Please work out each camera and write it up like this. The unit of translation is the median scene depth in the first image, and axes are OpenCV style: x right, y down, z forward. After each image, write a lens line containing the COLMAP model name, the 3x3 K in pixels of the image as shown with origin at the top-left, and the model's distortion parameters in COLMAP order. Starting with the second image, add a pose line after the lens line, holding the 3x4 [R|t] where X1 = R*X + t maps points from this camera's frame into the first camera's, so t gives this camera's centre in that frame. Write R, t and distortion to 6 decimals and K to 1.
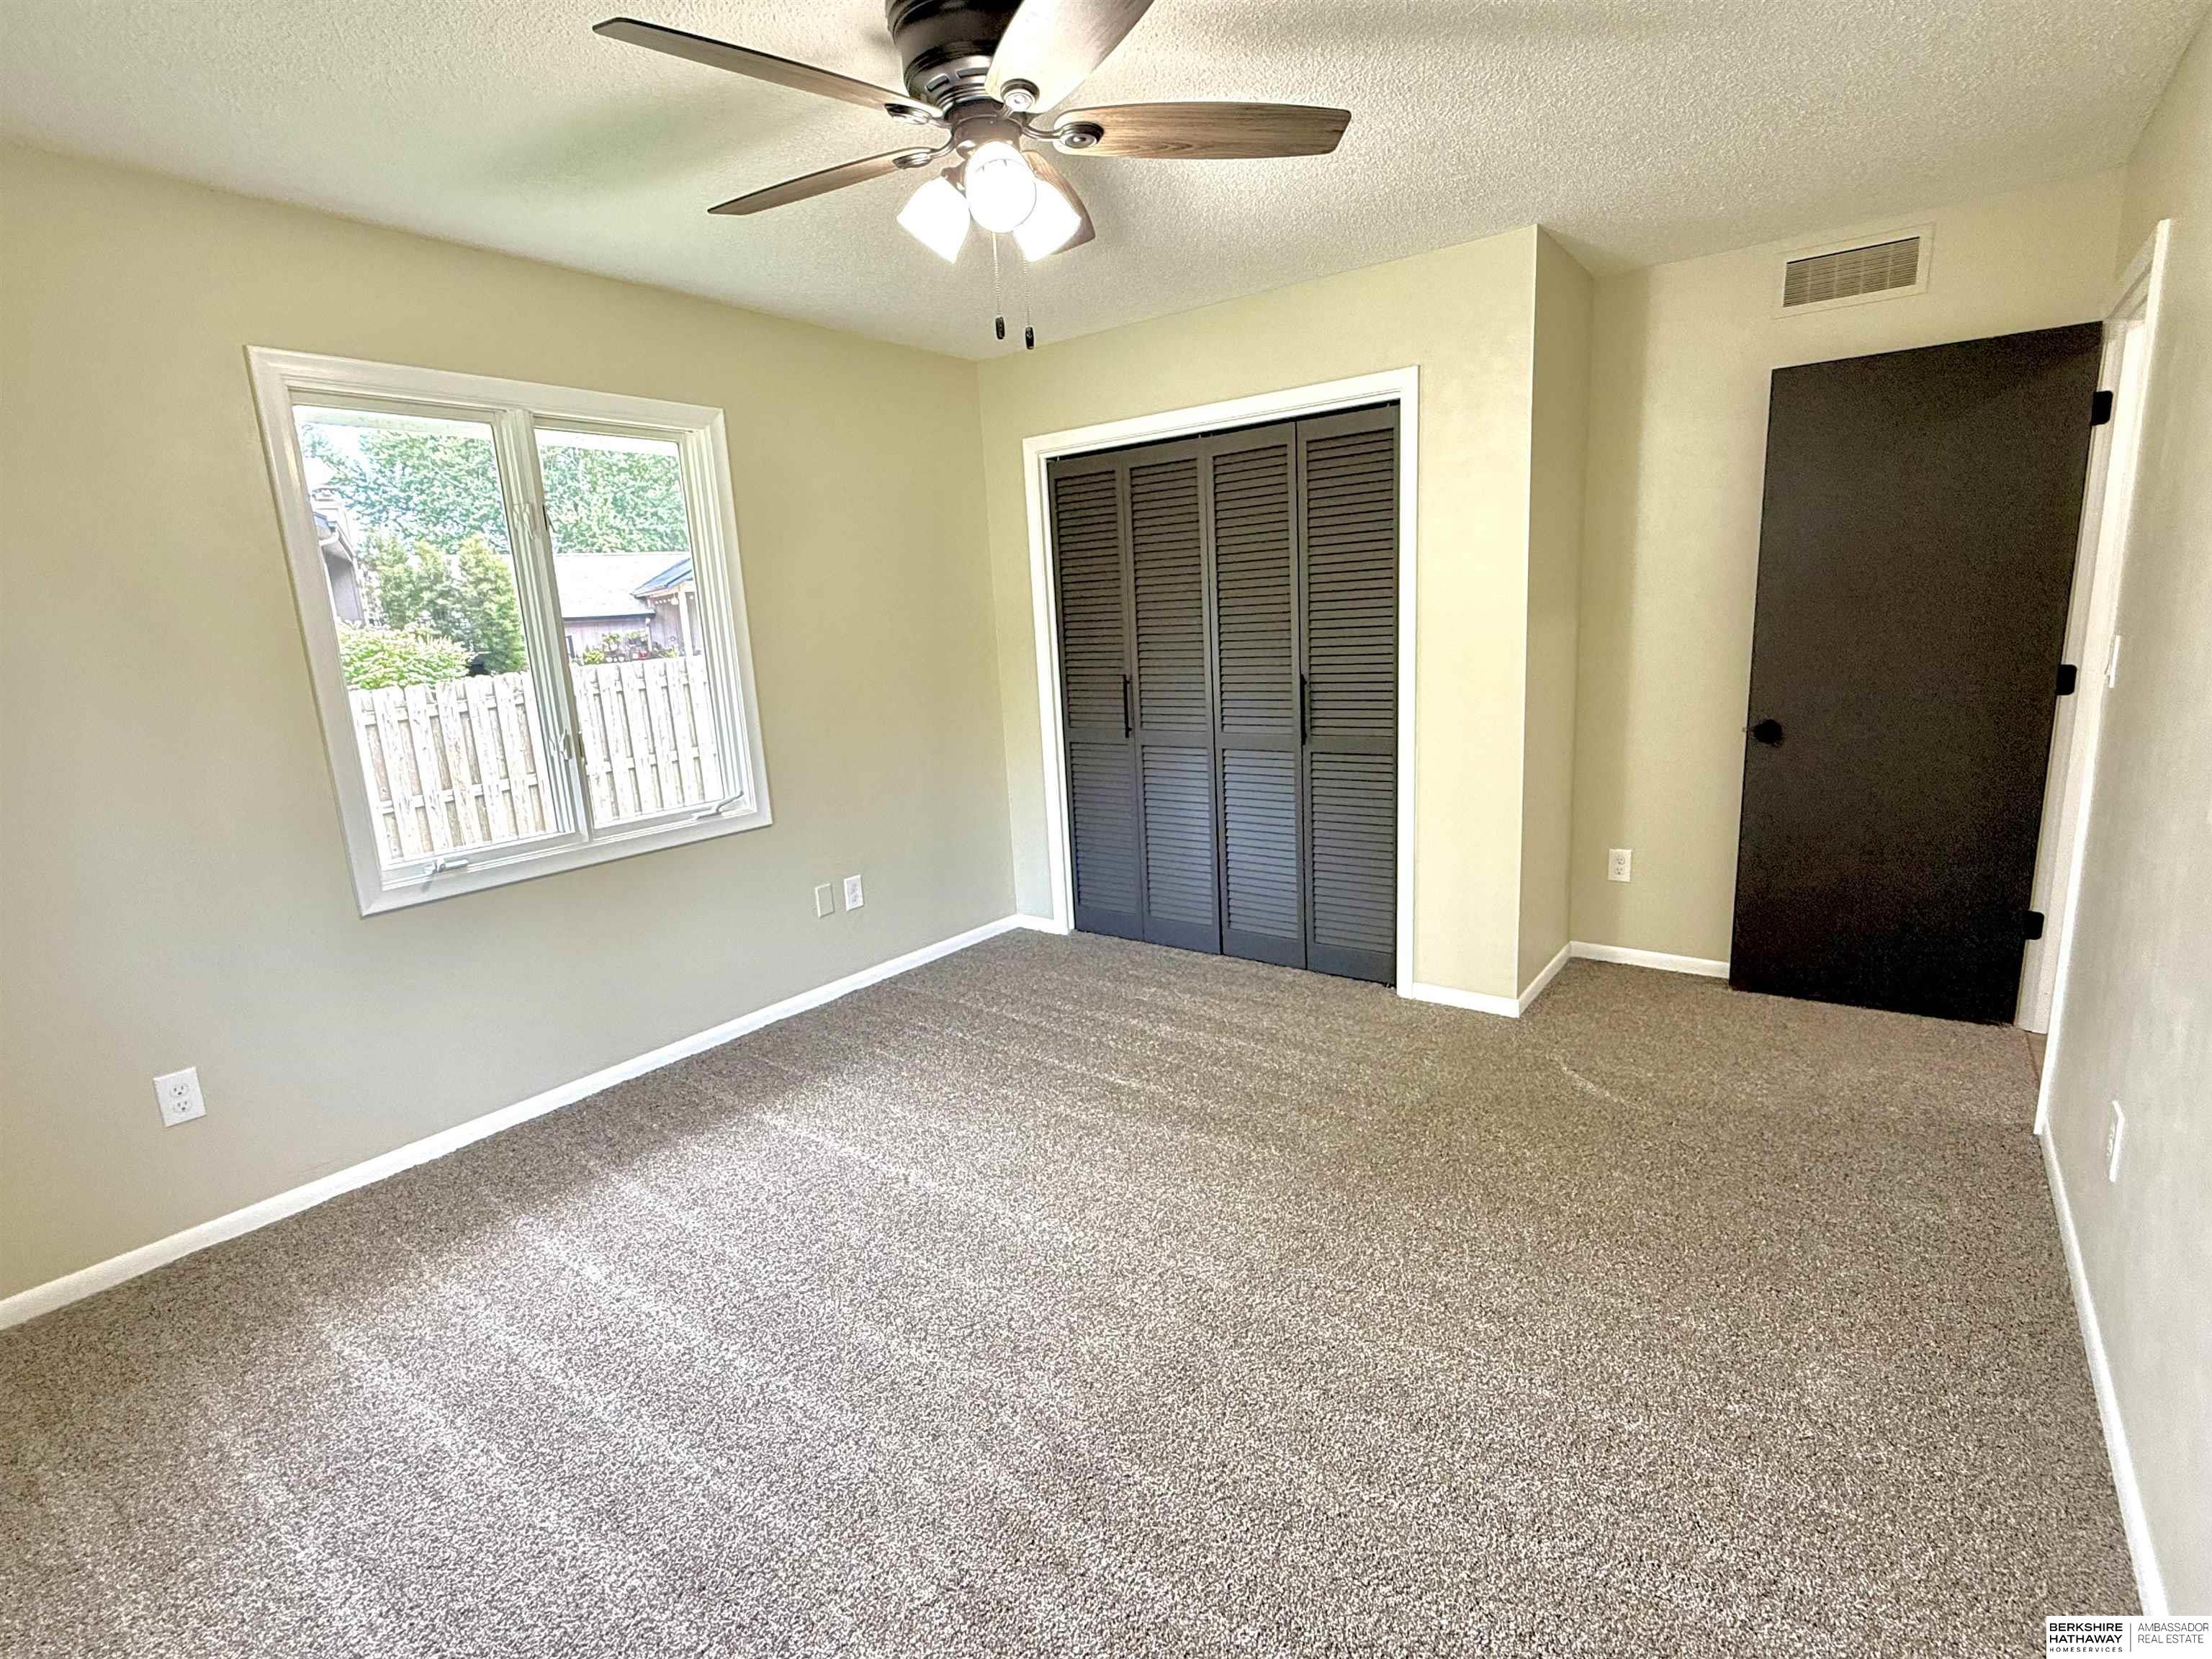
lens RADIAL K [[1041.7, 0, 1106.0], [0, 1041.7, 829.5], [0, 0, 1]] dist [-0.000145, 0.000170]
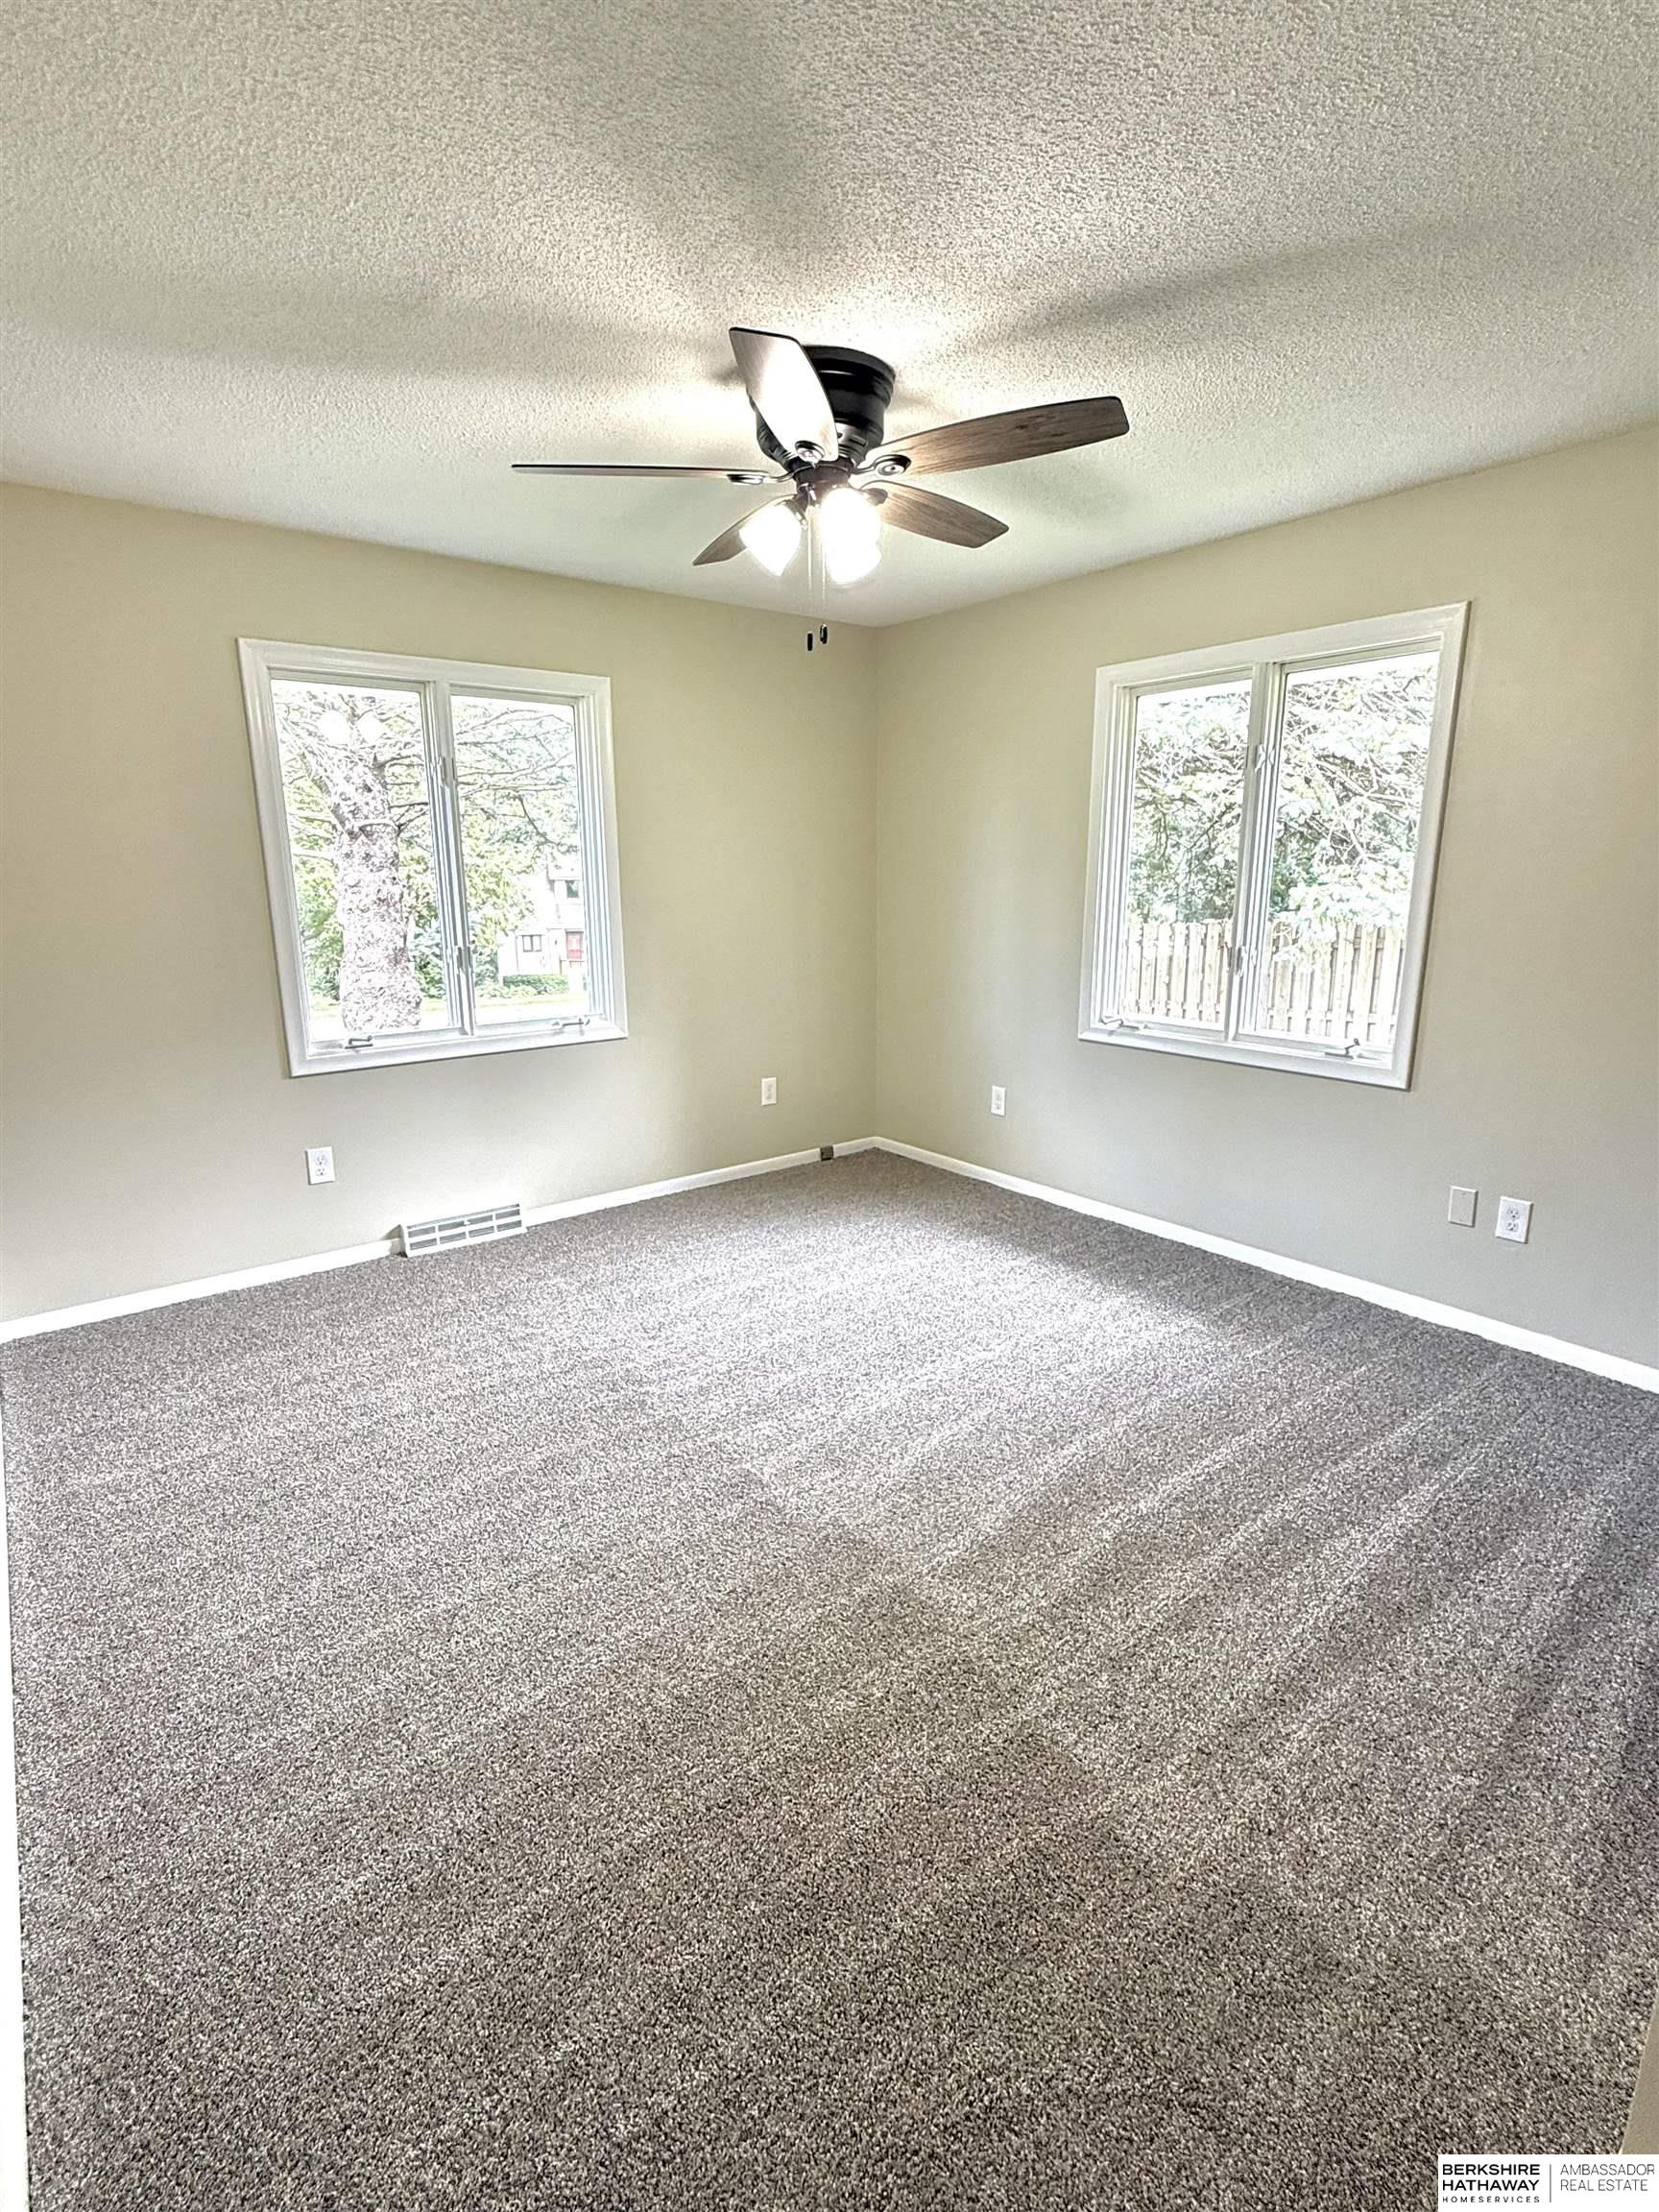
lens RADIAL K [[1041.7, 0, 829.5], [0, 1041.7, 1106.0], [0, 0, 1]] dist [-0.000145, 0.000170]
pose [[-0.245854, 0.273804, -0.929832, 0.697234], [-0.179269, 0.929882, 0.321219, -0.211383], [0.952585, 0.245663, -0.179531, 0.799814]]
